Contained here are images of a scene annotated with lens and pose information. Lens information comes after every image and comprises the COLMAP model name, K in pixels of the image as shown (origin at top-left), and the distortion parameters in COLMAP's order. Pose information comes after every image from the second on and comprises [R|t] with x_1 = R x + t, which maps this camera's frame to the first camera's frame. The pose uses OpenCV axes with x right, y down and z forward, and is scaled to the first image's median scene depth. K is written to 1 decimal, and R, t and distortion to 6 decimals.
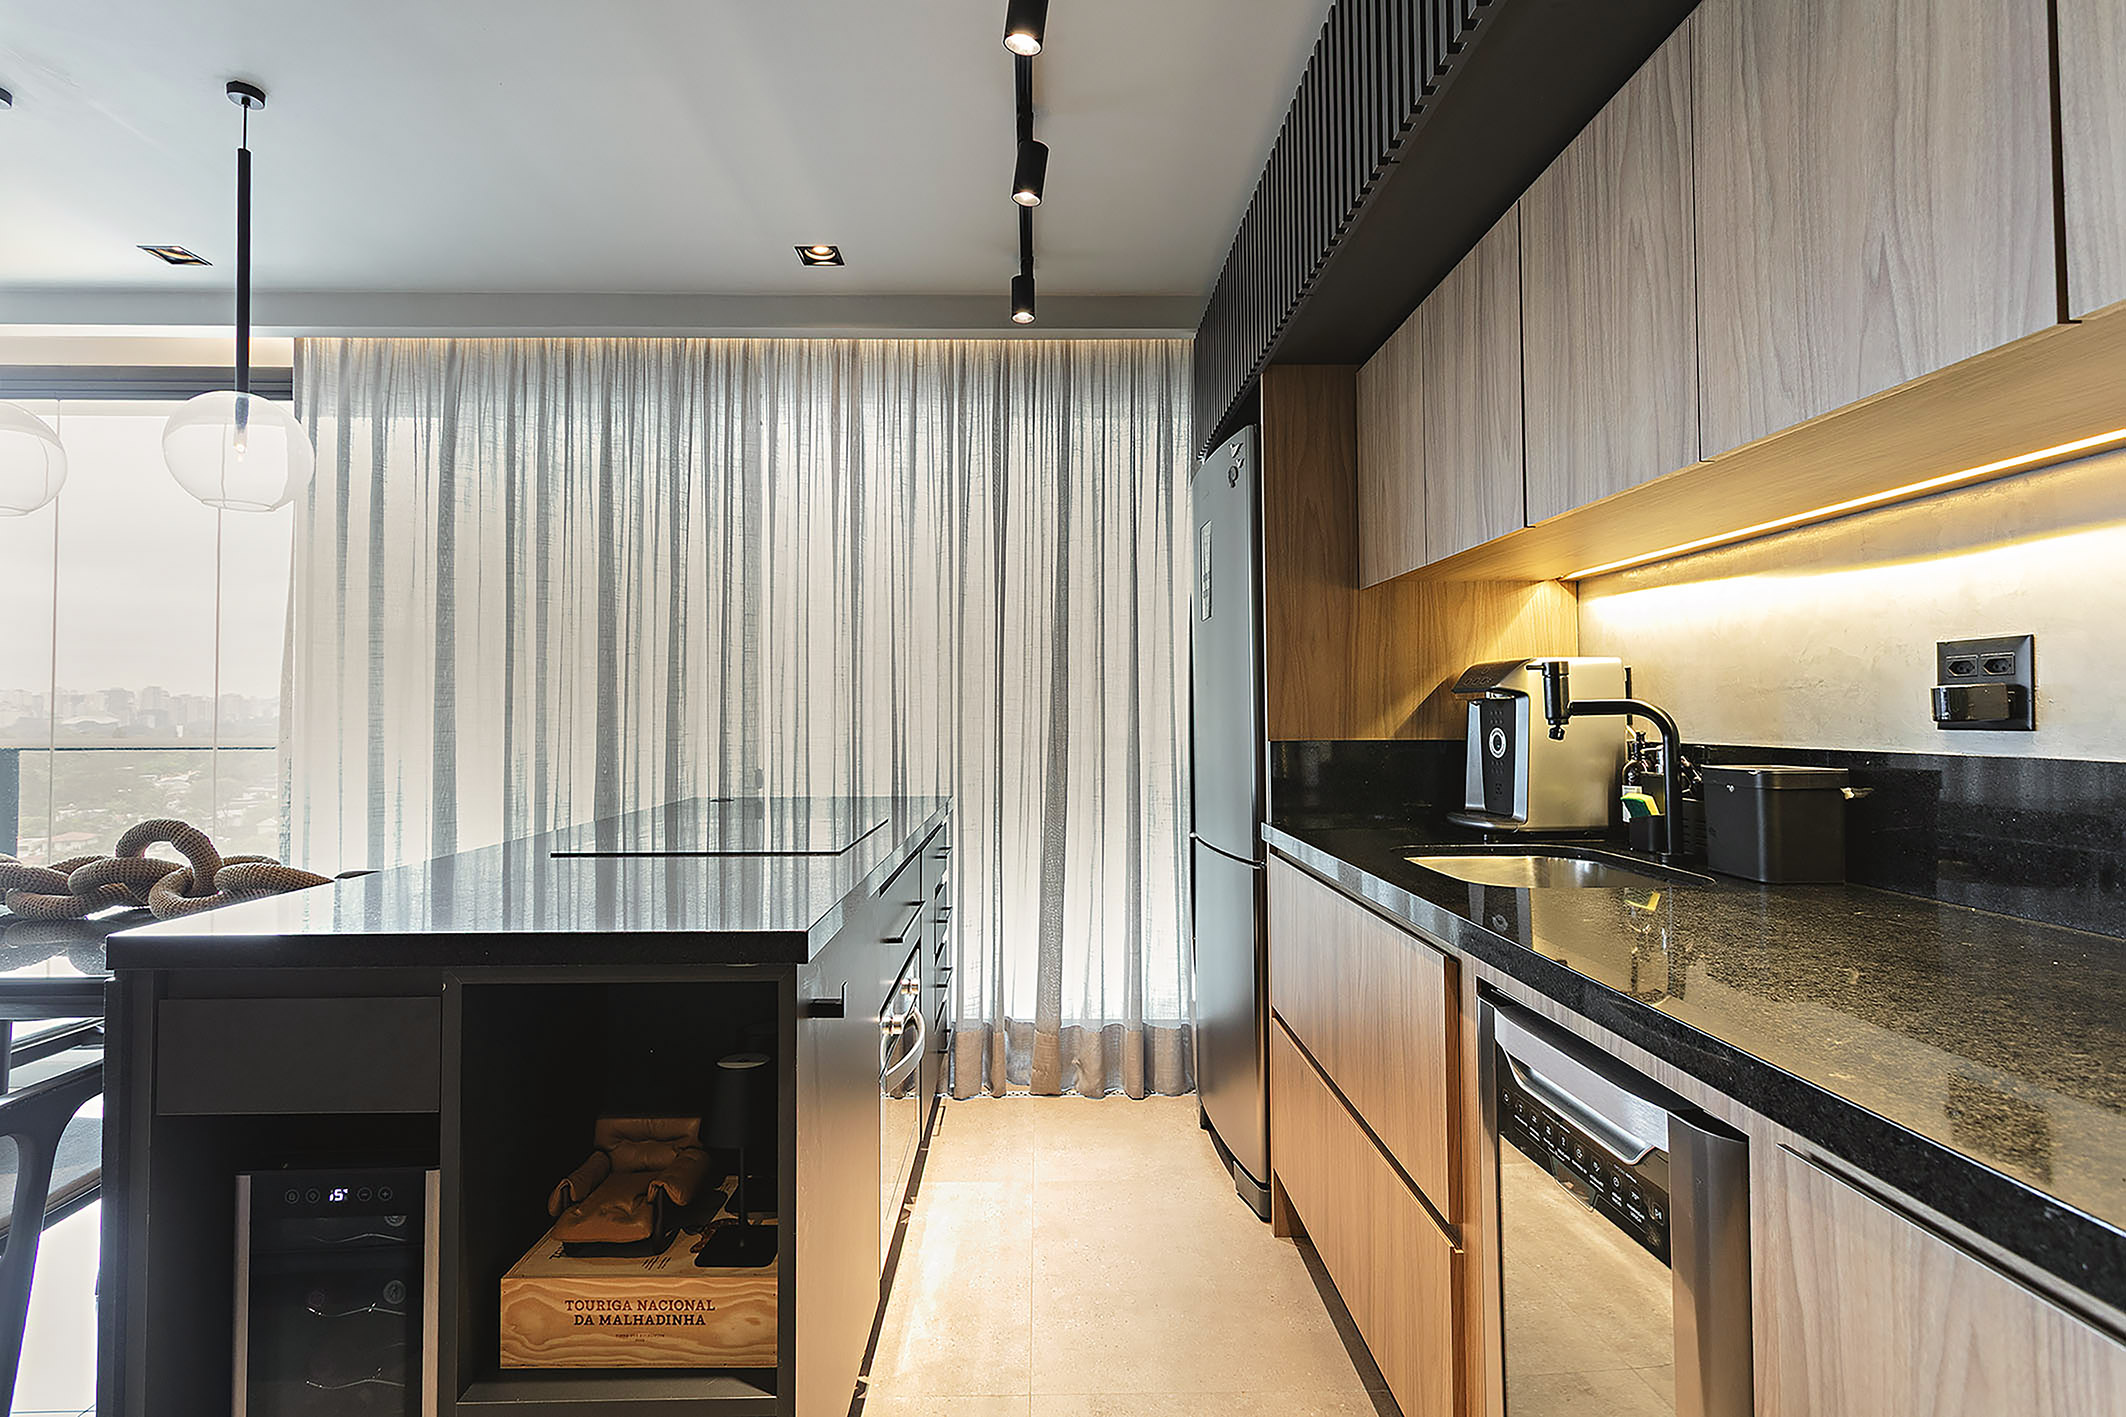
lens RADIAL K [[1008.4, 0, 1058.4], [0, 1008.4, 702.4], [0, 0, 1]] dist [-0.003137, 0.001374]
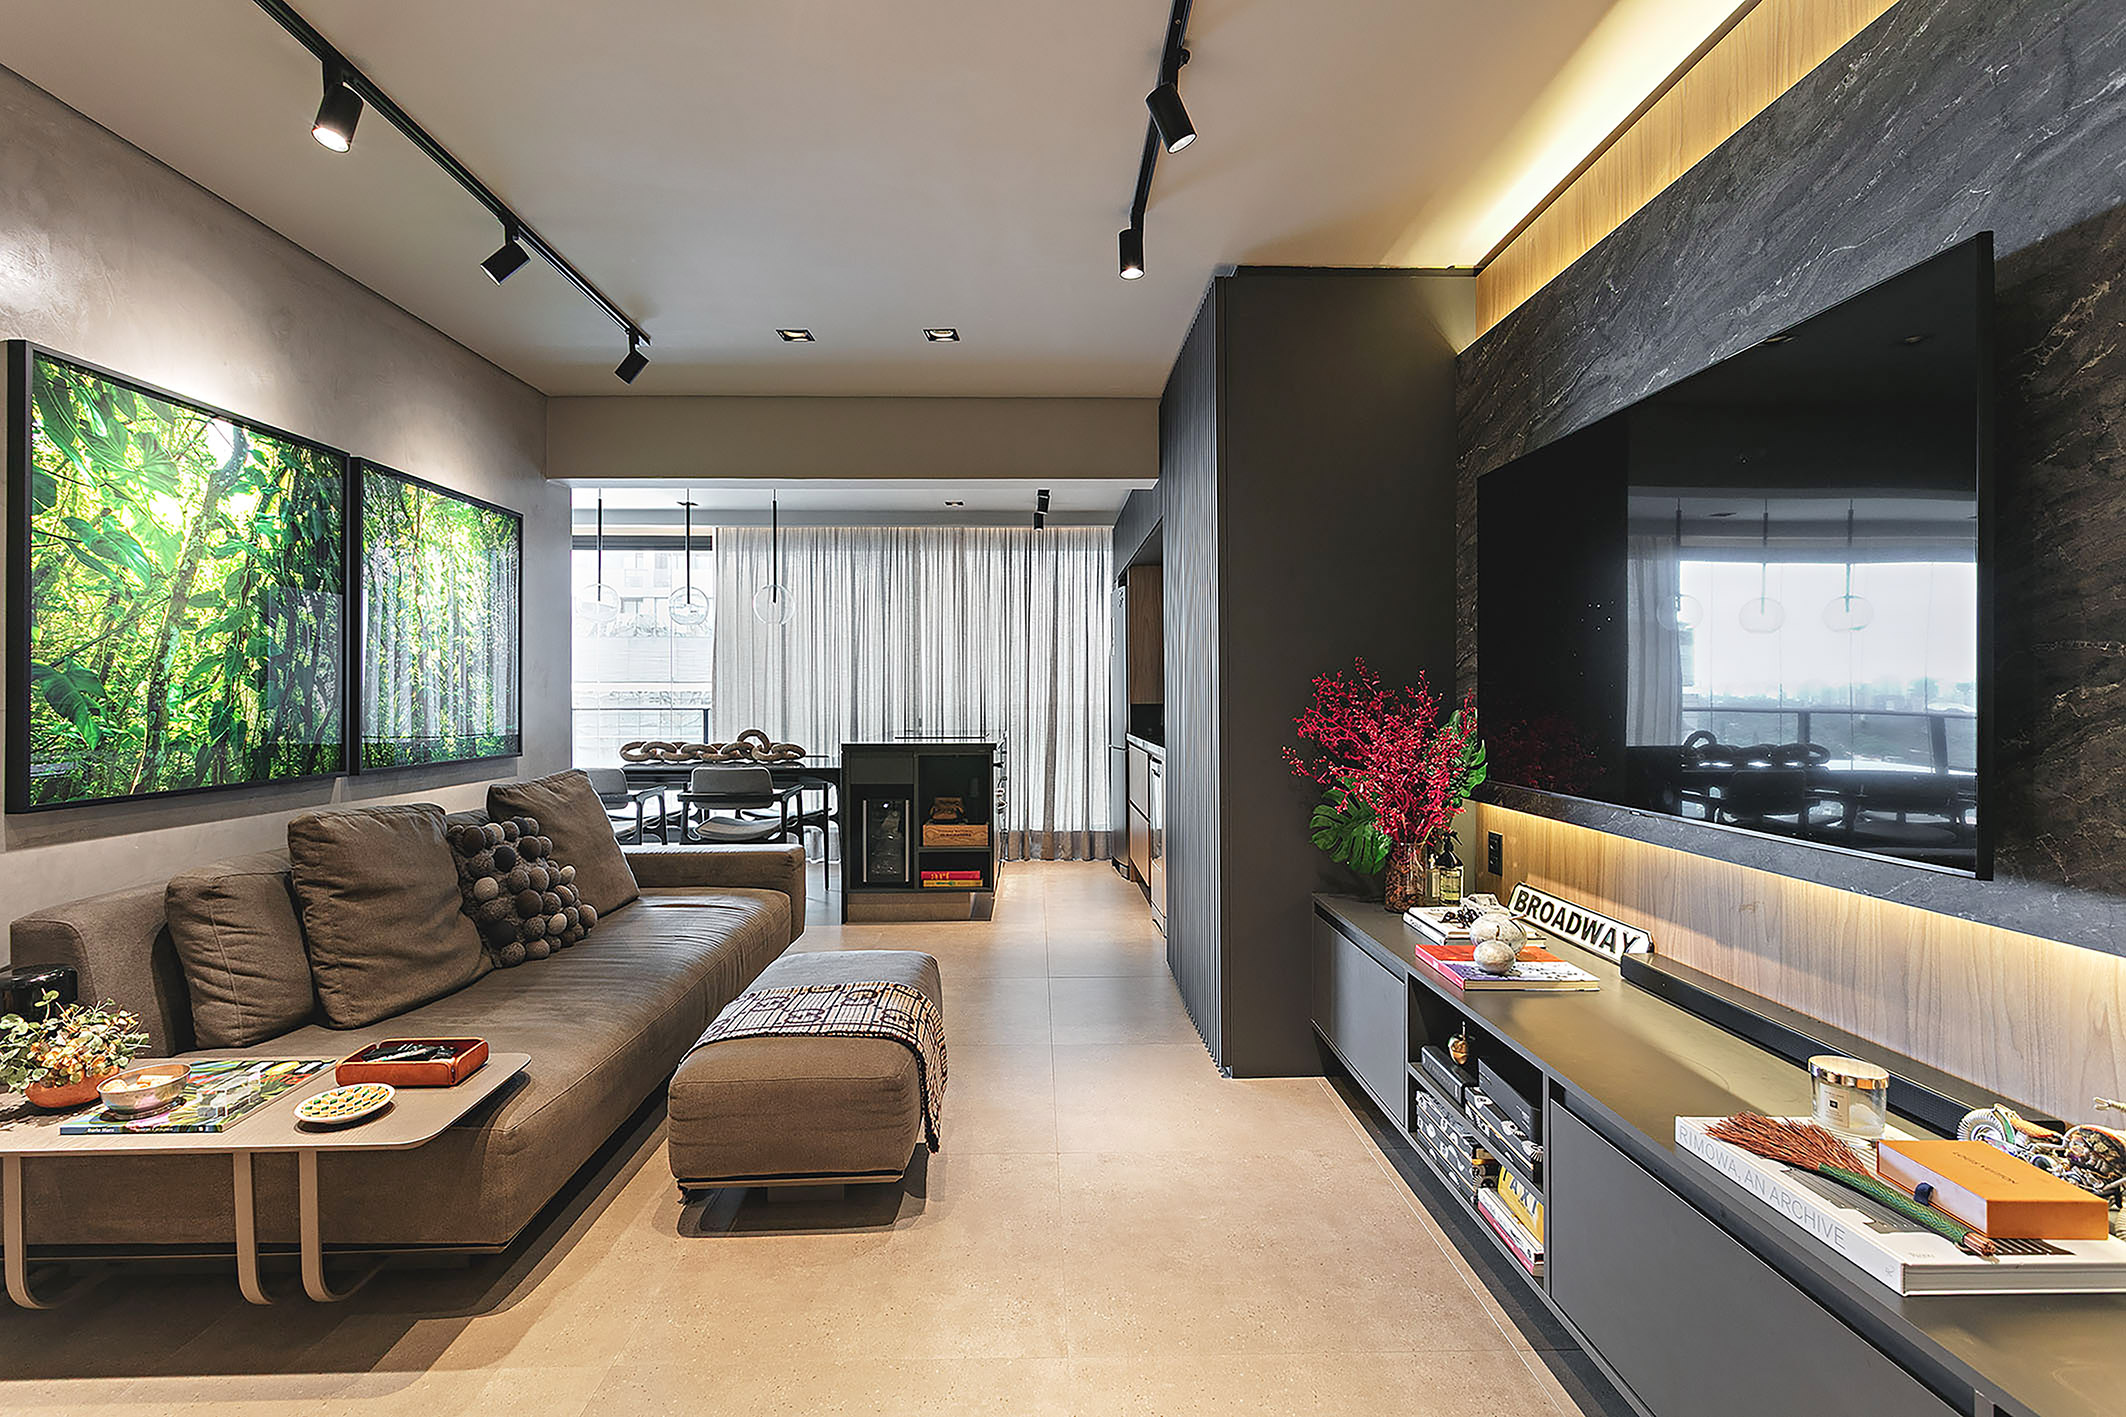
lens RADIAL K [[1008.4, 0, 1062.2], [0, 1008.4, 694.4], [0, 0, 1]] dist [-0.003137, 0.001374]
pose [[0.999953, 0.002189, 0.009443, -0.000964], [-0.002377, 0.999799, 0.019928, -0.029934], [-0.009398, -0.019949, 0.999757, -1.258710]]
